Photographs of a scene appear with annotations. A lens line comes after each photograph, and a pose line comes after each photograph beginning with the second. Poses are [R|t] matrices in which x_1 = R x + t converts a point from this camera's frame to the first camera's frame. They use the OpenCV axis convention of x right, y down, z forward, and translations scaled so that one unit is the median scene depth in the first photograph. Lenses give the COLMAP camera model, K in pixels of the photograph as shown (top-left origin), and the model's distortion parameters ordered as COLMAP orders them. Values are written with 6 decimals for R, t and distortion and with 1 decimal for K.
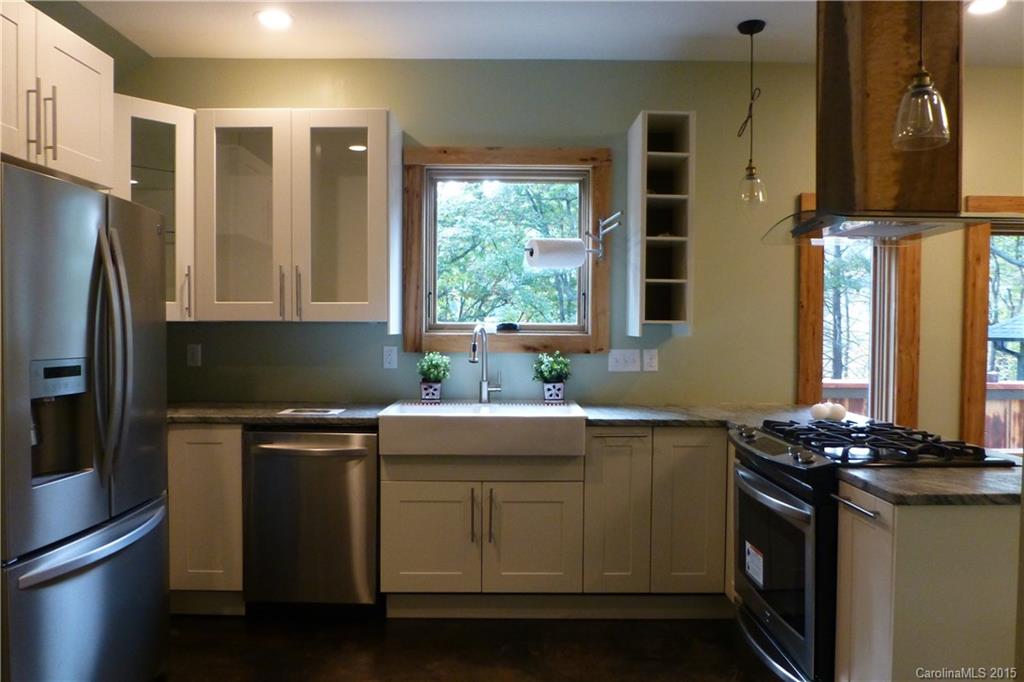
lens RADIAL K [[729.0, 0, 512.0], [0, 729.0, 341.0], [0, 0, 1]] dist [-0.040669, 0.000685]
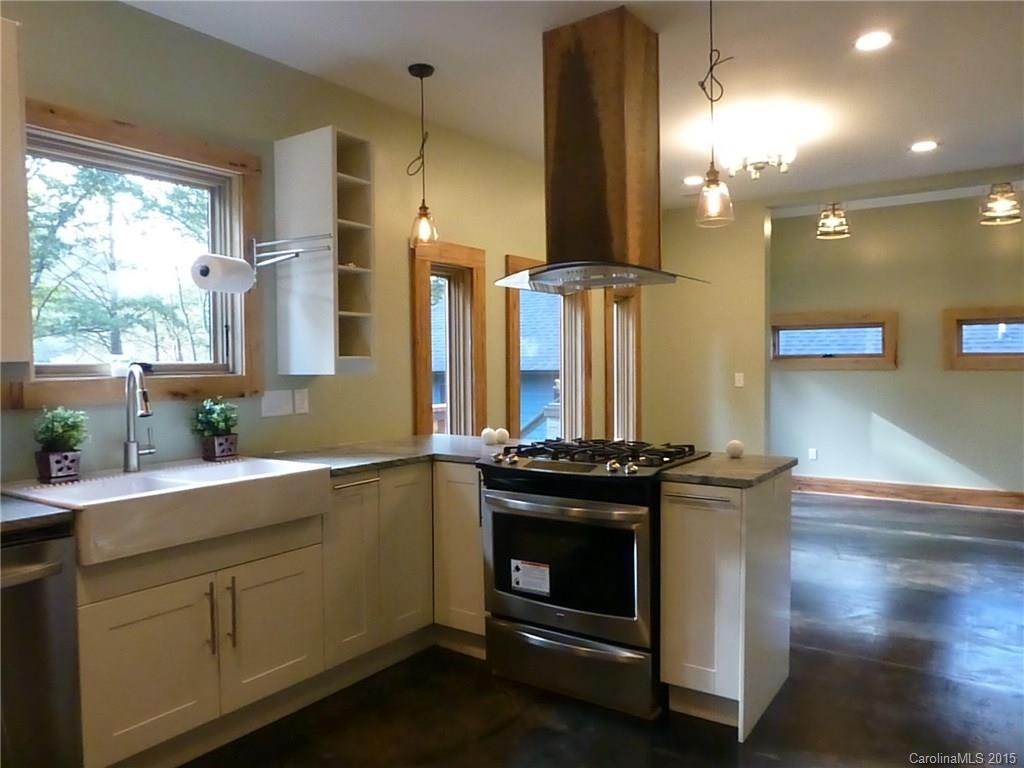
lens RADIAL K [[733.6, 0, 518.5], [0, 733.6, 385.6], [0, 0, 1]] dist [-0.034599, 0.000158]
pose [[0.575870, -0.037770, 0.816668, -0.414630], [0.032014, 0.999208, 0.023637, -0.006311], [-0.816914, 0.012533, 0.576623, 0.268523]]
